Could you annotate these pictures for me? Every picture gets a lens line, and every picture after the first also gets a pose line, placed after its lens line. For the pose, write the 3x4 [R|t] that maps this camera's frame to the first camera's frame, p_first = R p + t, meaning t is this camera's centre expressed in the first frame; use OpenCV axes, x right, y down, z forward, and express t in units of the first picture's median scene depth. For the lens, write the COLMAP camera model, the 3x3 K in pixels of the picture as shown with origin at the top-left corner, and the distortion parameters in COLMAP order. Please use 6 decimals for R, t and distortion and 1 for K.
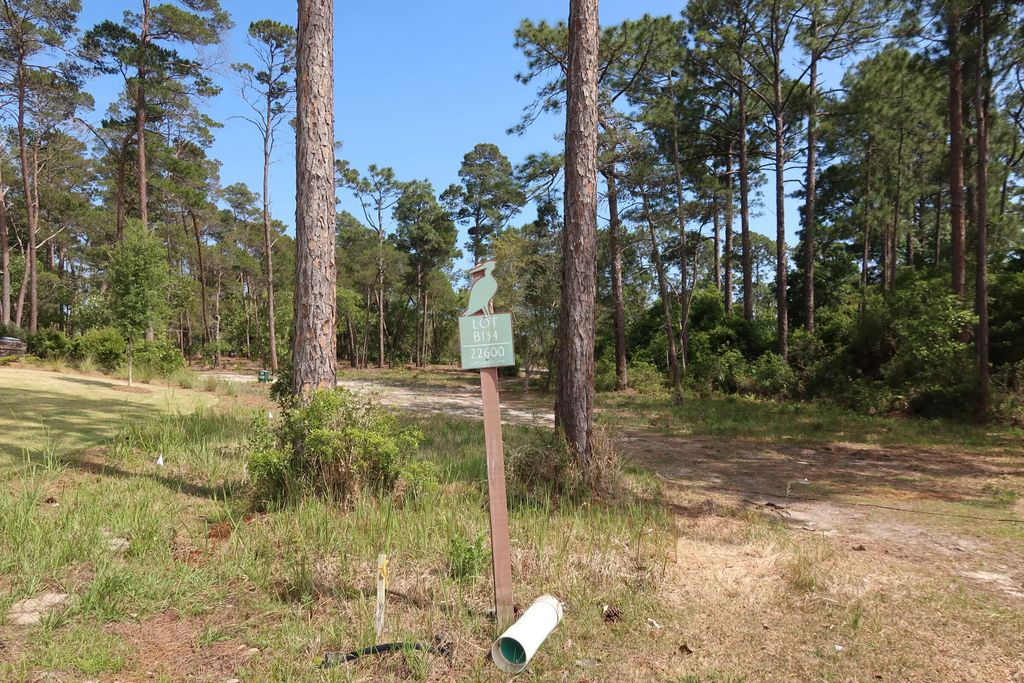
lens RADIAL K [[740.5, 0, 512.0], [0, 740.5, 341.5], [0, 0, 1]] dist [-0.000948, -0.000219]
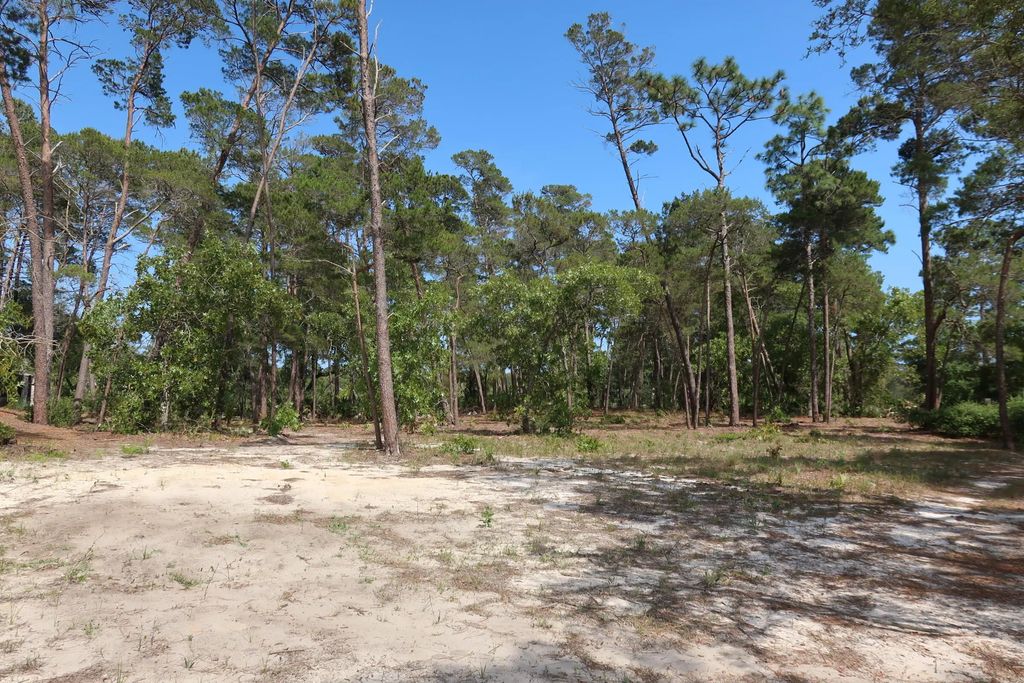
lens RADIAL K [[740.5, 0, 512.0], [0, 740.5, 341.5], [0, 0, 1]] dist [-0.000948, -0.000219]
pose [[0.849003, -0.063209, -0.524594, -0.047682], [0.026923, 0.996704, -0.076523, 0.019232], [0.527702, 0.050844, 0.847906, 0.777771]]
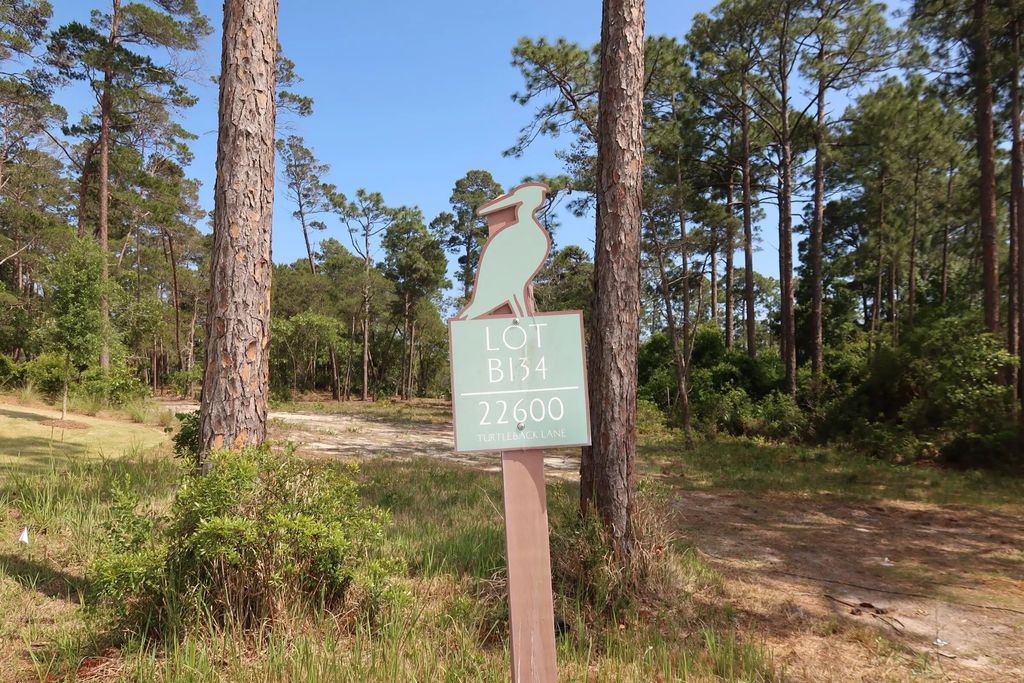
lens RADIAL K [[740.5, 0, 512.0], [0, 740.5, 341.5], [0, 0, 1]] dist [-0.000948, -0.000219]
pose [[0.999712, 0.018010, 0.015876, -0.005321], [-0.017271, 0.998816, -0.045479, -0.000495], [-0.016676, 0.045192, 0.998839, 0.070647]]
